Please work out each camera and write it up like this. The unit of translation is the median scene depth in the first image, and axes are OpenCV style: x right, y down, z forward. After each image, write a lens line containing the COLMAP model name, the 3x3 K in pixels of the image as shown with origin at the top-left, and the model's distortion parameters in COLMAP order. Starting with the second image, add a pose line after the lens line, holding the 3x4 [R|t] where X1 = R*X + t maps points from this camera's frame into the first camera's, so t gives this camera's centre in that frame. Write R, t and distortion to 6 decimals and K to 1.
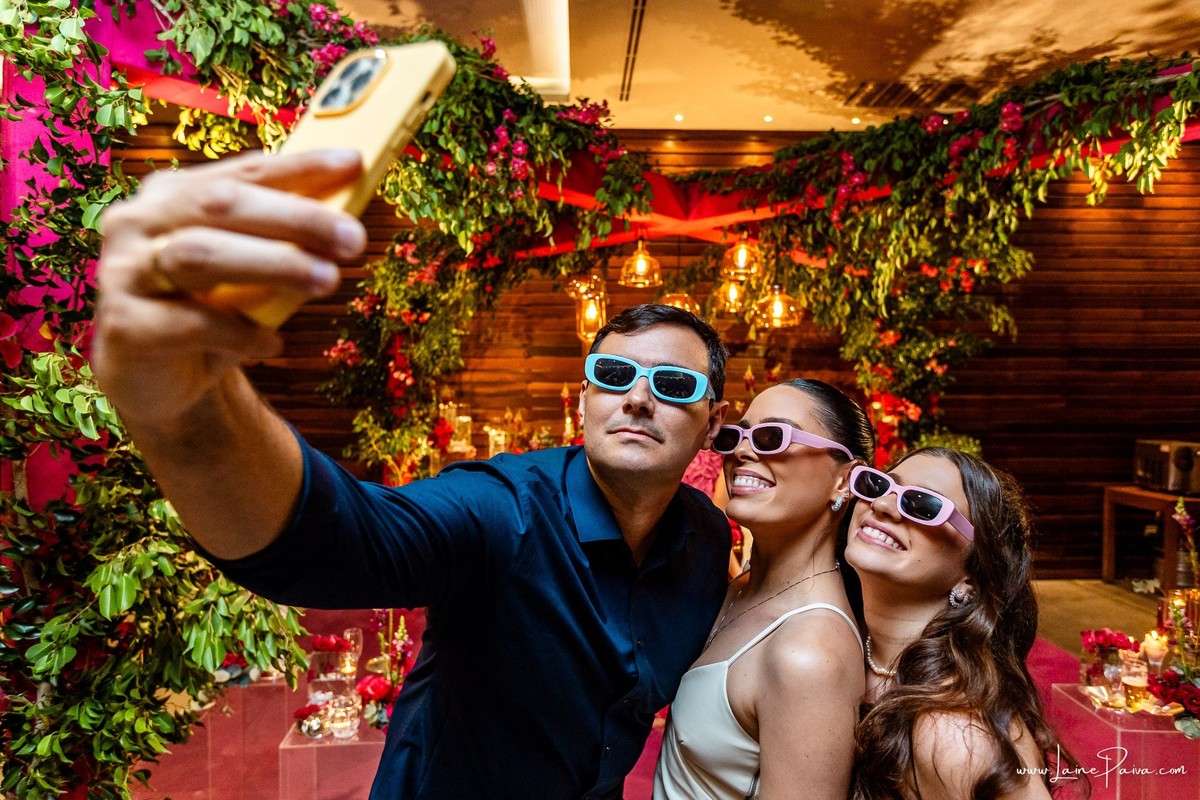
lens RADIAL K [[719.7, 0, 608.9], [0, 719.7, 404.7], [0, 0, 1]] dist [-0.011361, 0.003109]
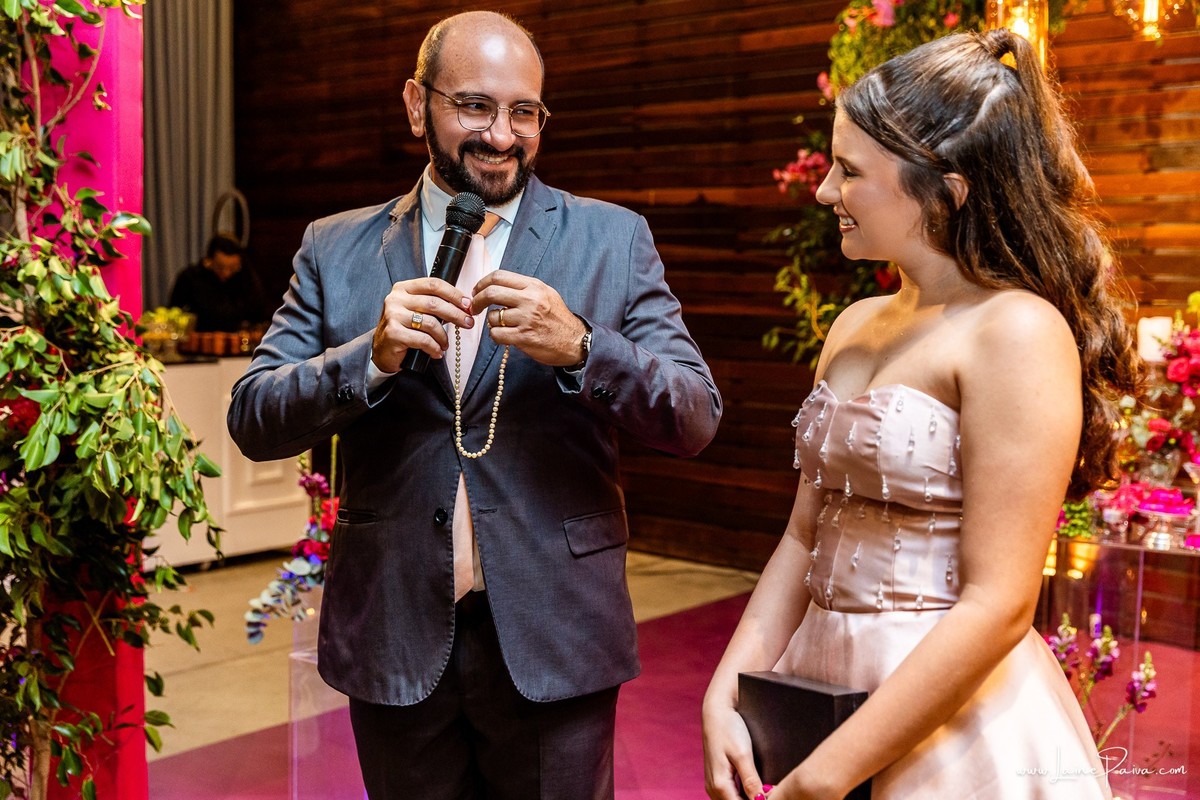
lens RADIAL K [[1368.6, 0, 604.5], [0, 1368.6, 390.3], [0, 0, 1]] dist [0.031026, 0.000000]
pose [[0.751637, 0.065697, -0.656296, 0.261932], [-0.035480, 0.997614, 0.059230, 0.045356], [0.658622, -0.021234, 0.752175, 0.073550]]
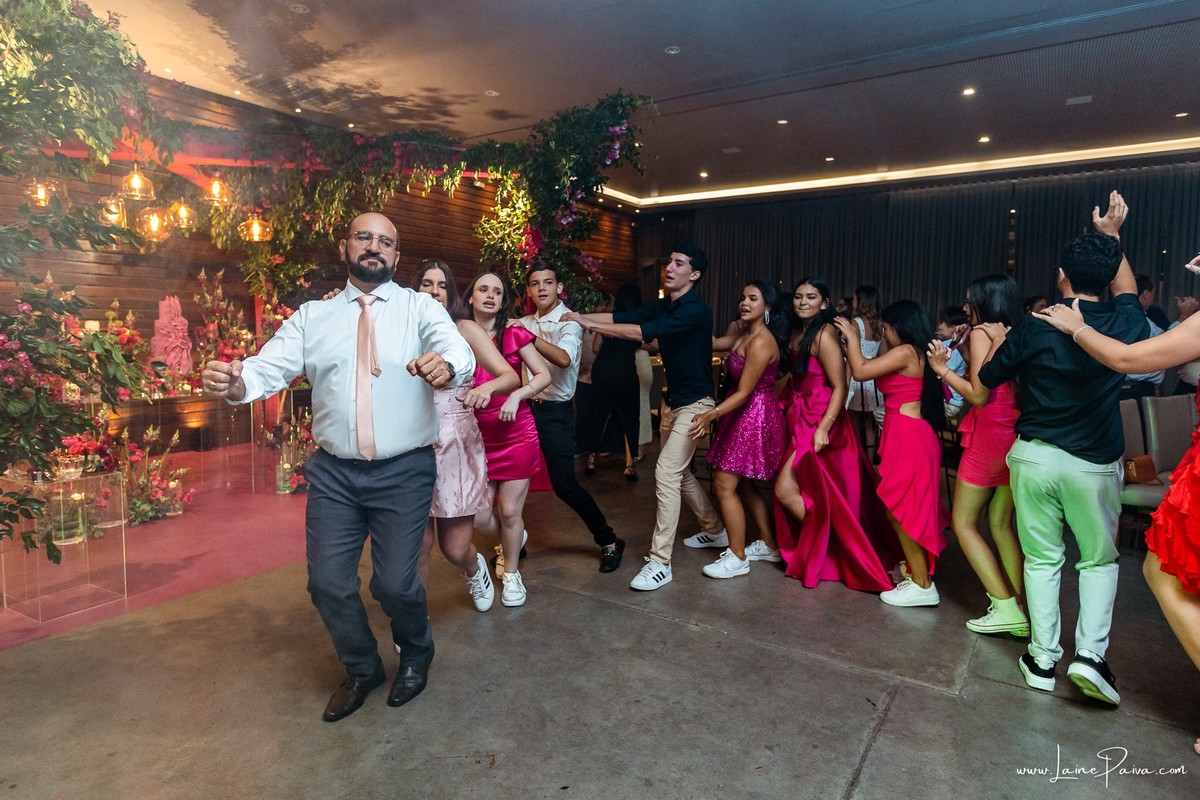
lens RADIAL K [[675.0, 0, 589.7], [0, 675.0, 392.4], [0, 0, 1]] dist [-0.029379, 0.000089]
pose [[0.570629, -0.067505, 0.818429, -0.359094], [0.008175, 0.997033, 0.076537, 0.073373], [-0.821167, -0.036984, 0.569488, -0.275098]]
